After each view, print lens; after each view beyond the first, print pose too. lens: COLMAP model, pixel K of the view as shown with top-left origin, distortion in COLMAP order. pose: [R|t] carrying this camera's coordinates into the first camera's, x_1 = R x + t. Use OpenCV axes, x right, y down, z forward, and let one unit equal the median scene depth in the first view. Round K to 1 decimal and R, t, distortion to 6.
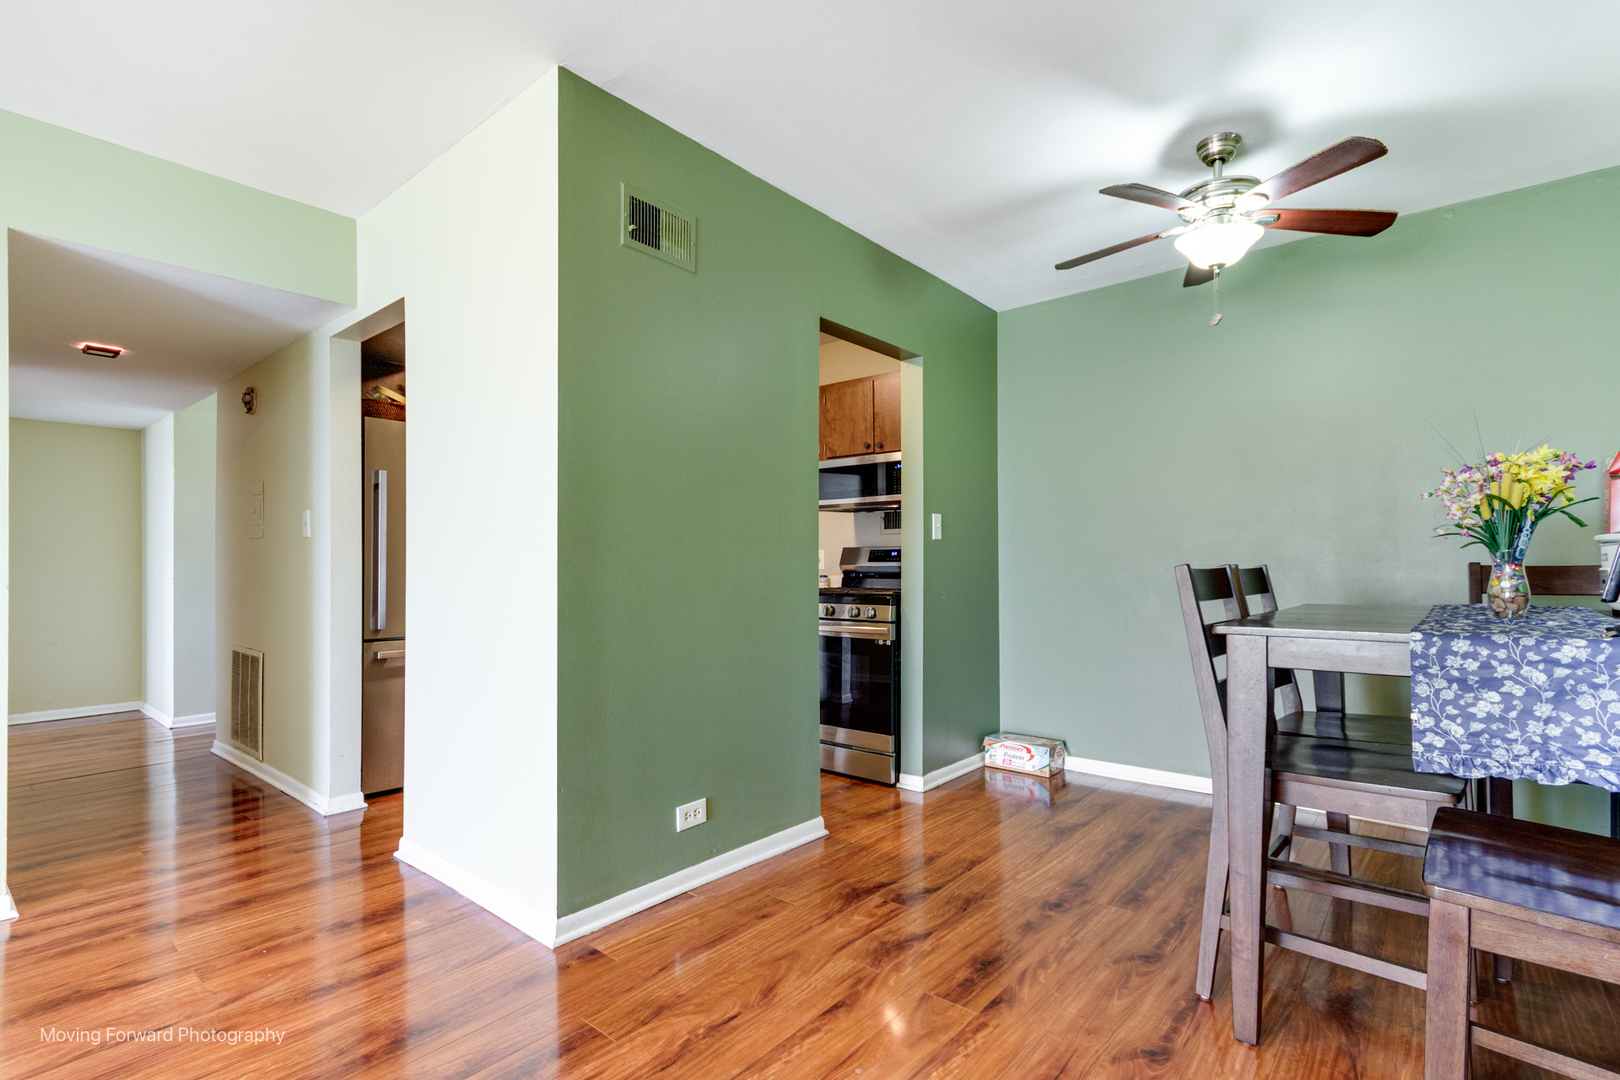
lens RADIAL K [[767.0, 0, 820.5], [0, 767.0, 573.2], [0, 0, 1]] dist [0.001710, 0.001095]
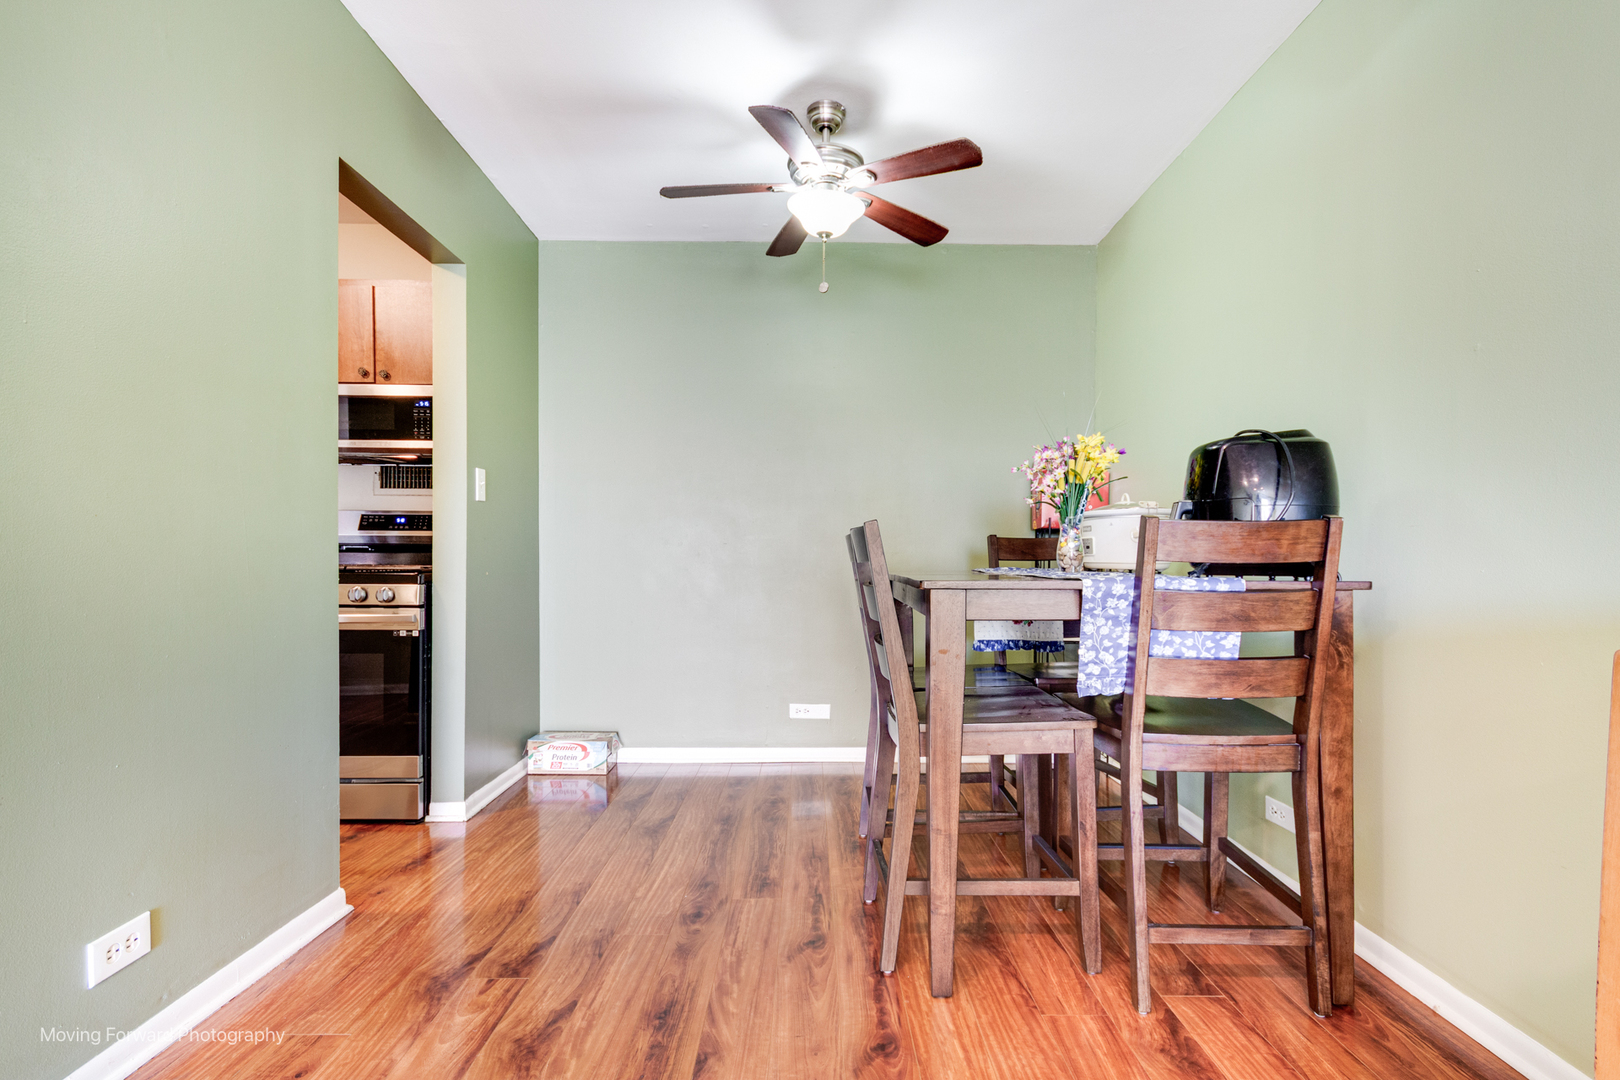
lens RADIAL K [[767.0, 0, 820.5], [0, 767.0, 573.2], [0, 0, 1]] dist [0.001710, 0.001095]
pose [[0.757769, -0.004984, 0.652504, -0.121102], [-0.000819, 0.999963, 0.008590, 0.029315], [-0.652523, -0.007043, 0.757737, 0.200148]]
